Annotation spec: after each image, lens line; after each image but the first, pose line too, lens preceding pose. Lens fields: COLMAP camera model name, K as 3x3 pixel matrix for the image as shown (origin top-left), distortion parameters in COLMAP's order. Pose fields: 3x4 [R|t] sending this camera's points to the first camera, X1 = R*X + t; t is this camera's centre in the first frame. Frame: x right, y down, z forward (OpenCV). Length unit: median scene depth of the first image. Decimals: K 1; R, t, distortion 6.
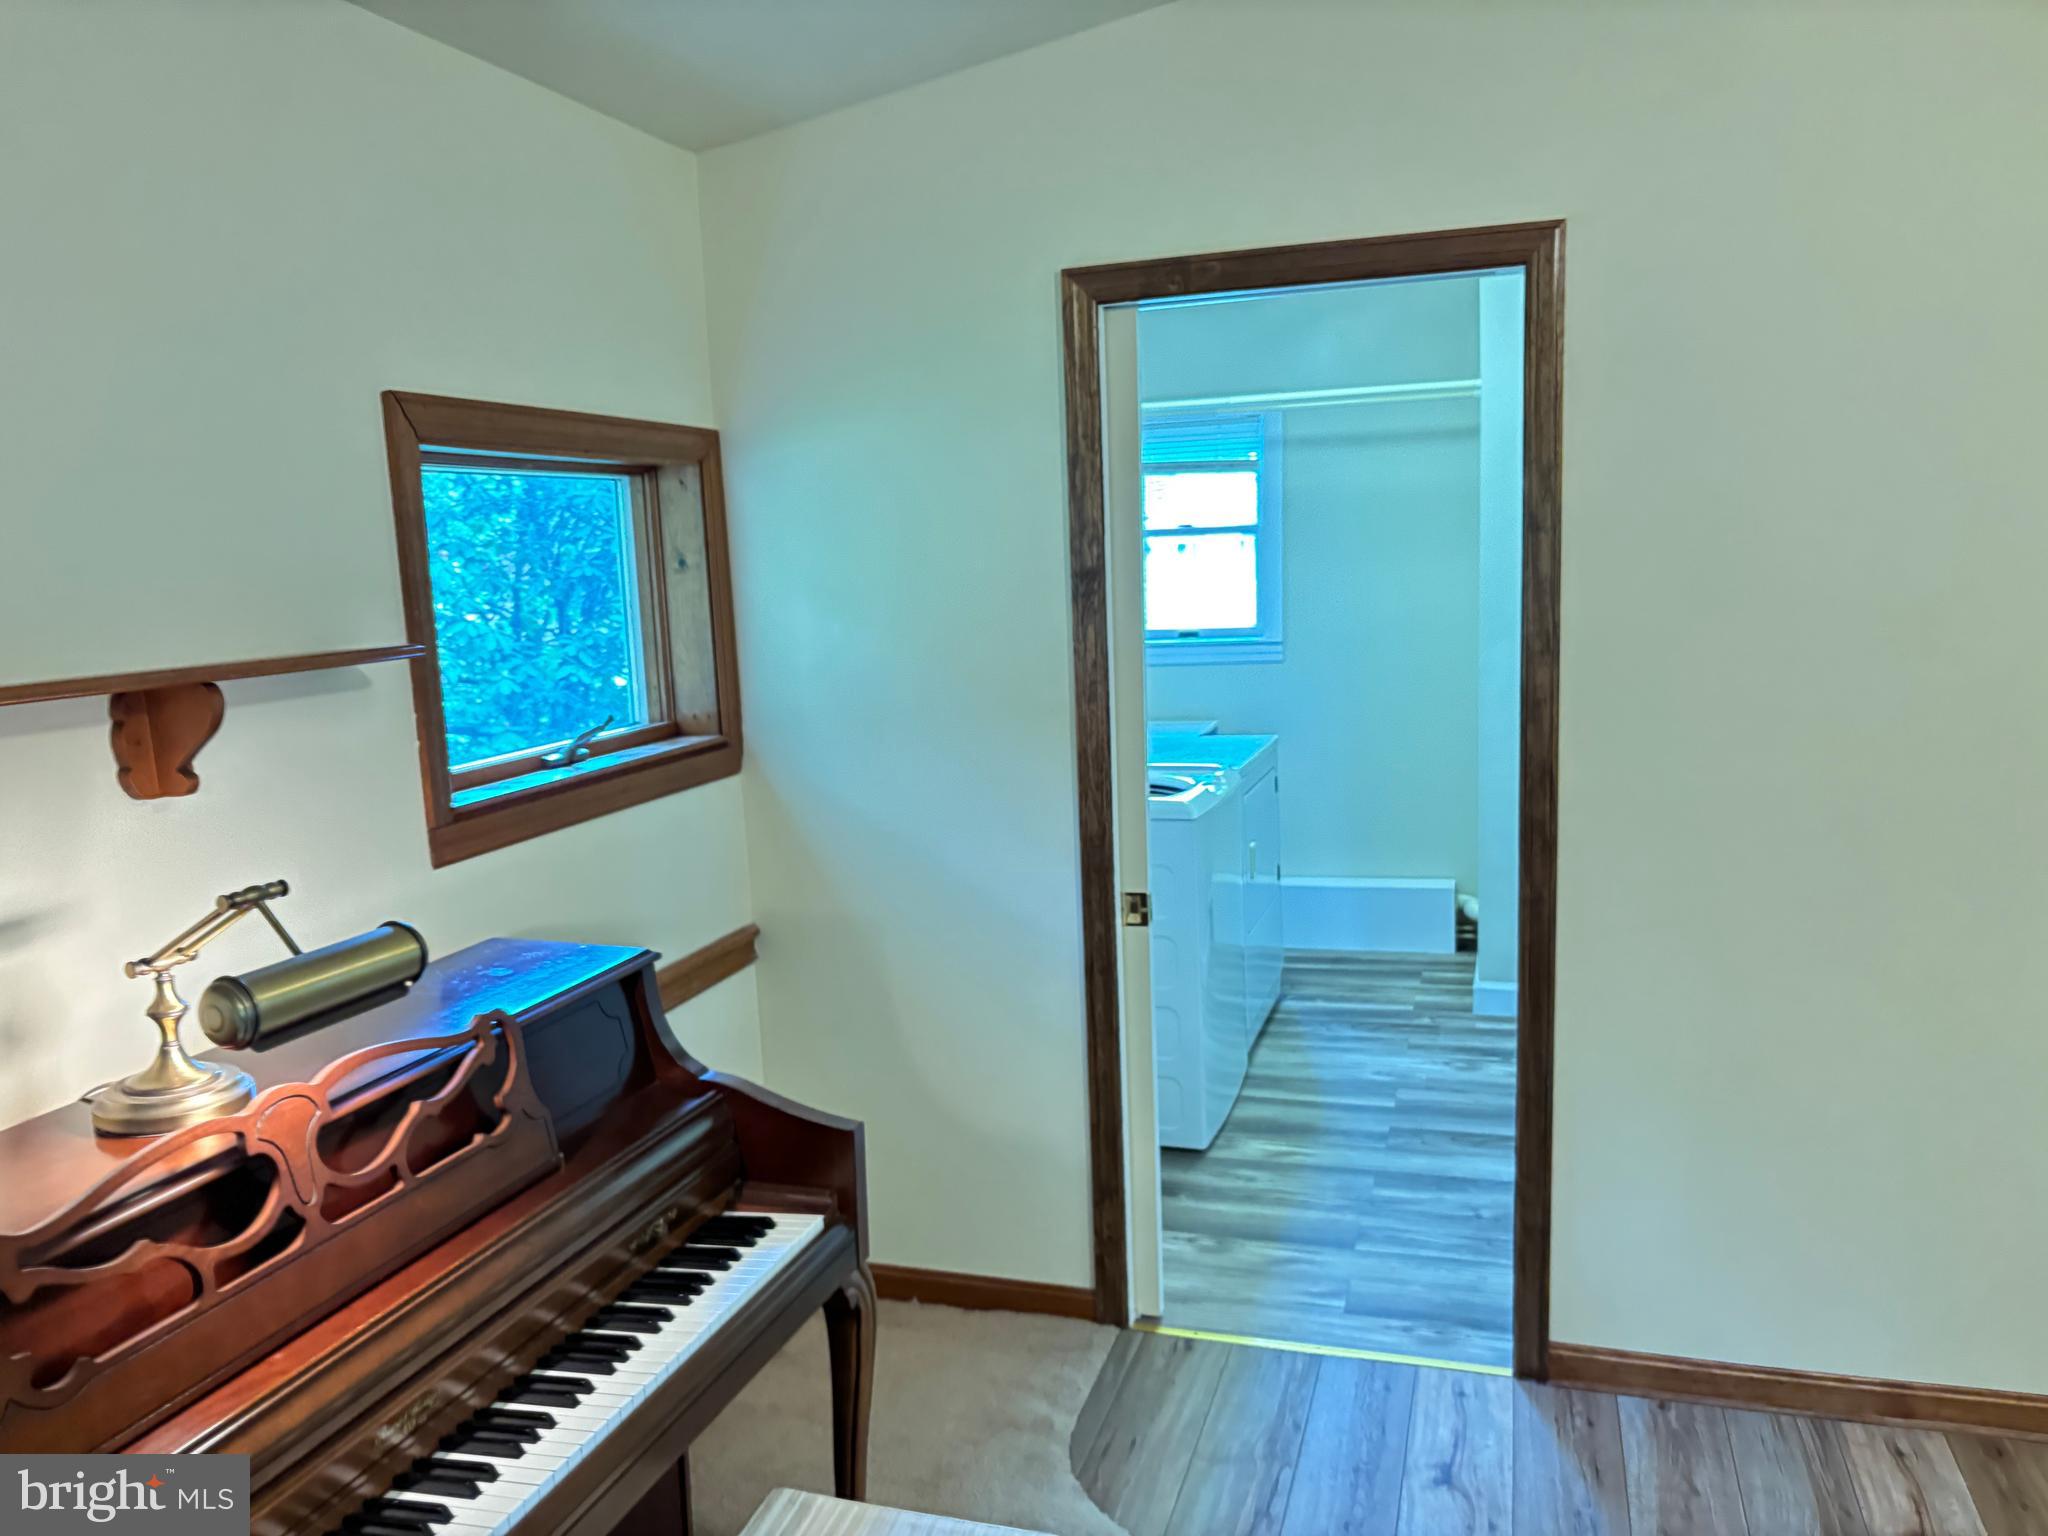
lens RADIAL K [[1562.4, 0, 1023.6], [0, 1562.4, 765.5], [0, 0, 1]] dist [0.051245, -0.046130]
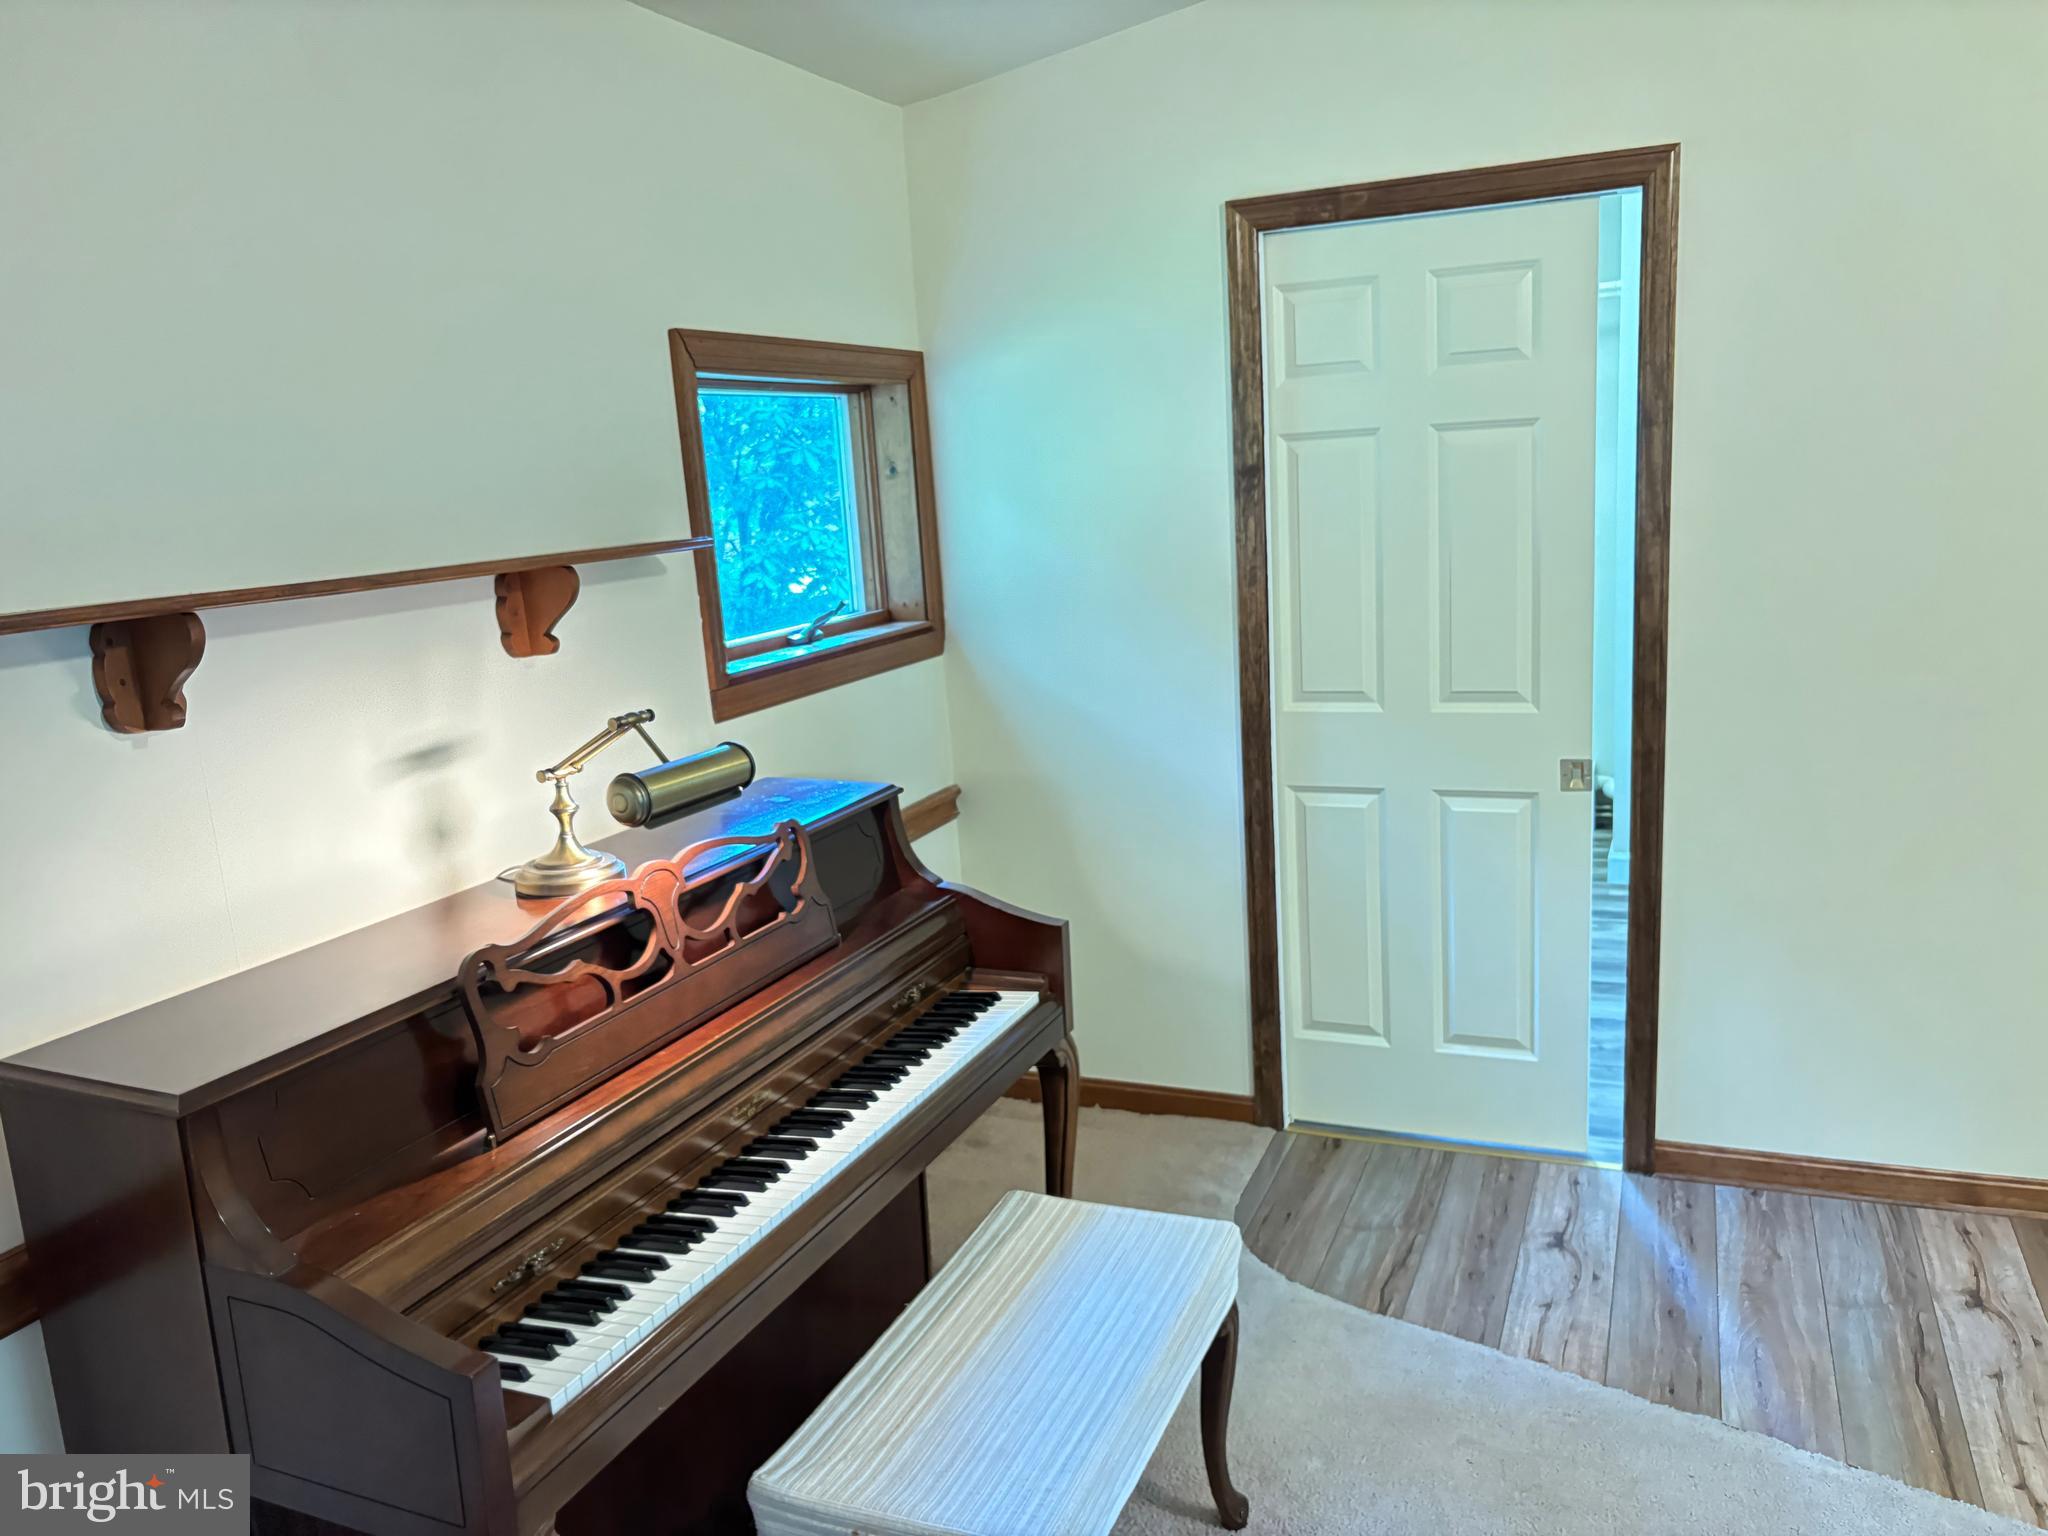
lens RADIAL K [[1562.4, 0, 1045.9], [0, 1562.4, 764.7], [0, 0, 1]] dist [0.051245, -0.046130]
pose [[0.996758, -0.003463, -0.080378, -0.016841], [0.007929, 0.998437, 0.055318, 0.028997], [0.080061, -0.055776, 0.995228, -0.176614]]
